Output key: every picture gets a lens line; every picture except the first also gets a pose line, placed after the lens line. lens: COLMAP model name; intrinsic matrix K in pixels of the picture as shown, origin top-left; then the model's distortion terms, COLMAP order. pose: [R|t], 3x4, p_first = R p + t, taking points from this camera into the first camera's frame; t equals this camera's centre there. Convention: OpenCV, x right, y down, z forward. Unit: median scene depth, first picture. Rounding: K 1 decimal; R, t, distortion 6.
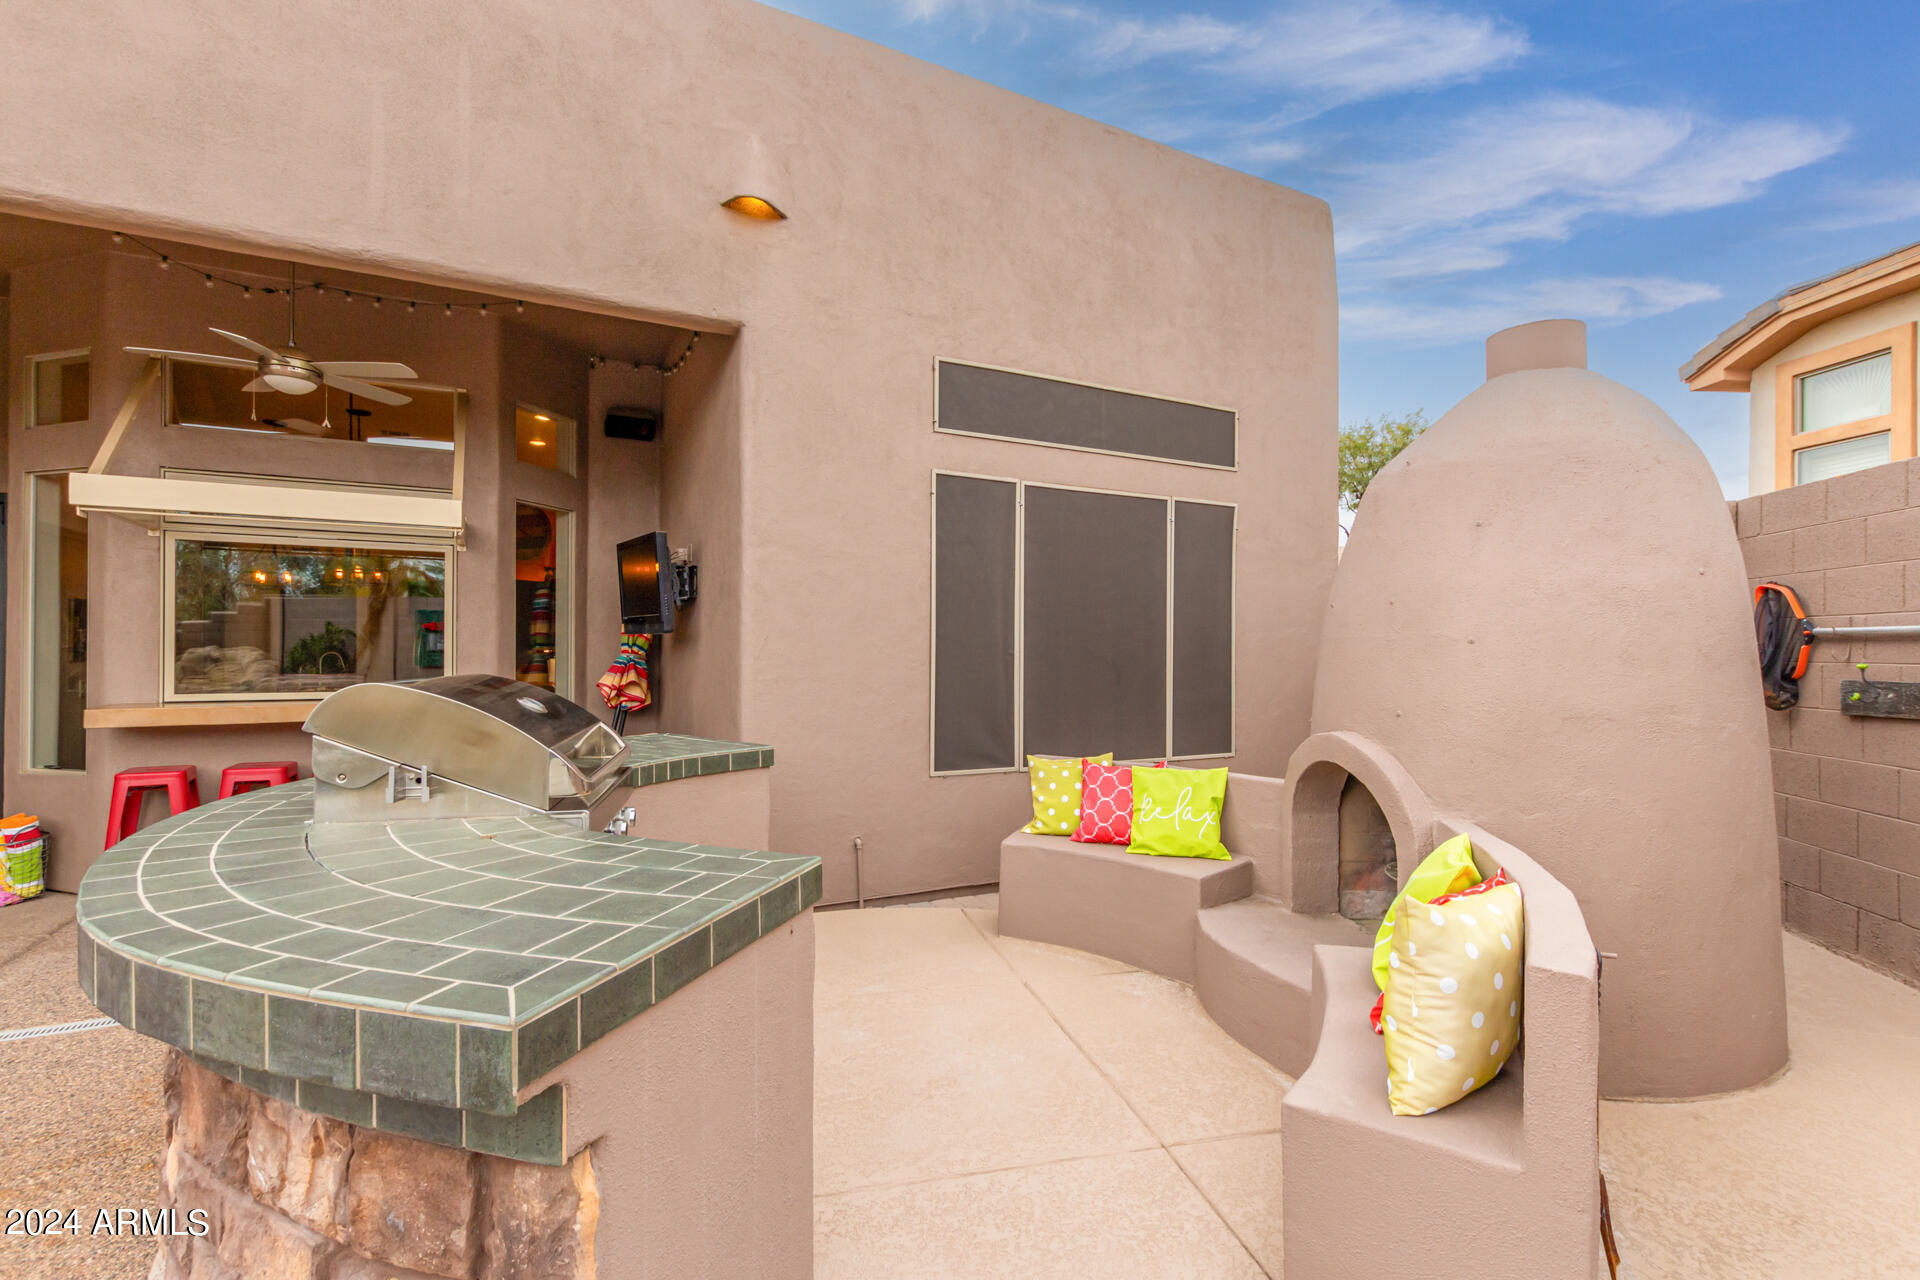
lens RADIAL K [[873.7, 0, 962.2], [0, 873.7, 648.5], [0, 0, 1]] dist [0.001523, -0.000328]
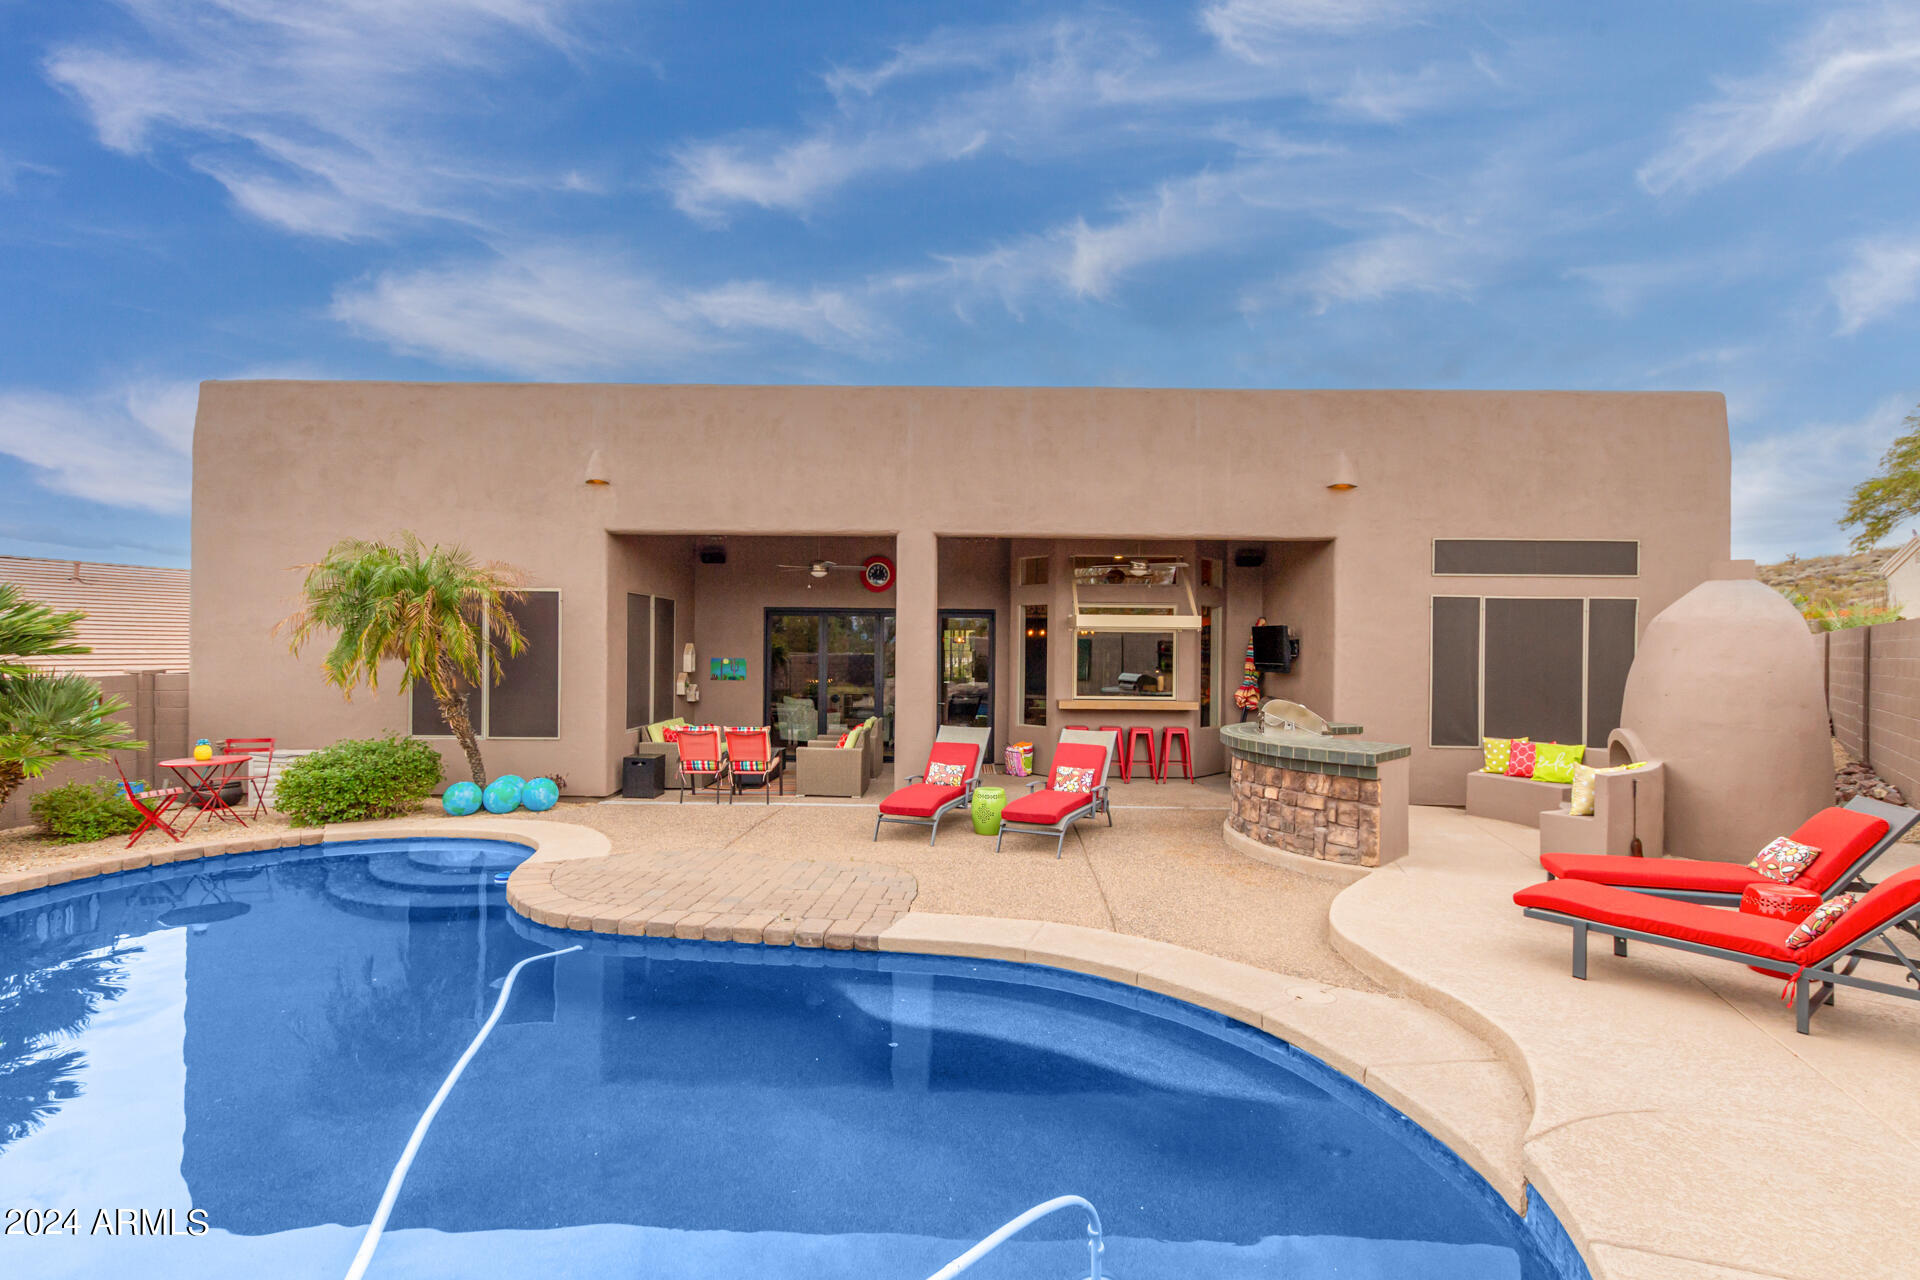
lens RADIAL K [[873.7, 0, 969.9], [0, 873.7, 647.9], [0, 0, 1]] dist [0.001523, -0.000328]
pose [[0.878839, 0.003317, -0.477108, -0.007770], [-0.006190, 0.999971, -0.004451, -0.074580], [0.477079, 0.006866, 0.878834, -1.396352]]
